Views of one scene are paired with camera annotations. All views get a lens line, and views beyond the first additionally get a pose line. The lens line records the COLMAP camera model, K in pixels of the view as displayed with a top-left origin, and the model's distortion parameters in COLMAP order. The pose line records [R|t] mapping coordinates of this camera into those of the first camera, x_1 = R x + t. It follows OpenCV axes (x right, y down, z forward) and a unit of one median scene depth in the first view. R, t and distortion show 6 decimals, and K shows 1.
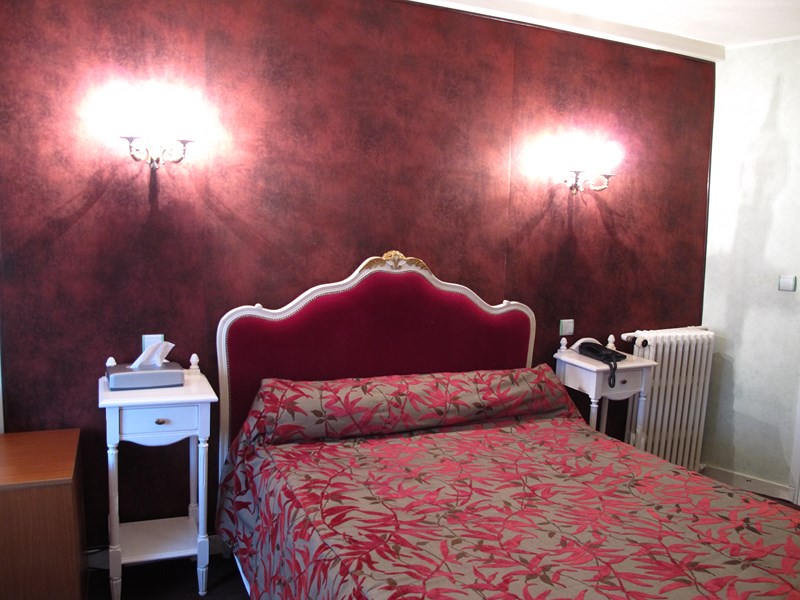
lens RADIAL K [[629.9, 0, 397.3], [0, 629.9, 302.1], [0, 0, 1]] dist [-0.132824, 0.099761]
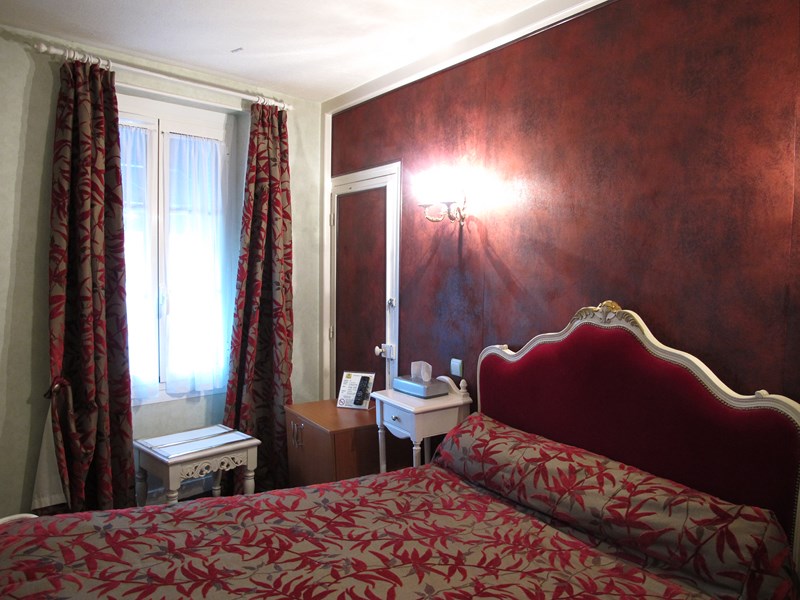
lens RADIAL K [[629.9, 0, 397.3], [0, 629.9, 302.1], [0, 0, 1]] dist [-0.132824, 0.099761]
pose [[0.173709, 0.039410, -0.984008, 0.776788], [-0.110458, 0.993674, 0.020298, -0.068283], [0.978583, 0.105166, 0.176963, 0.612350]]
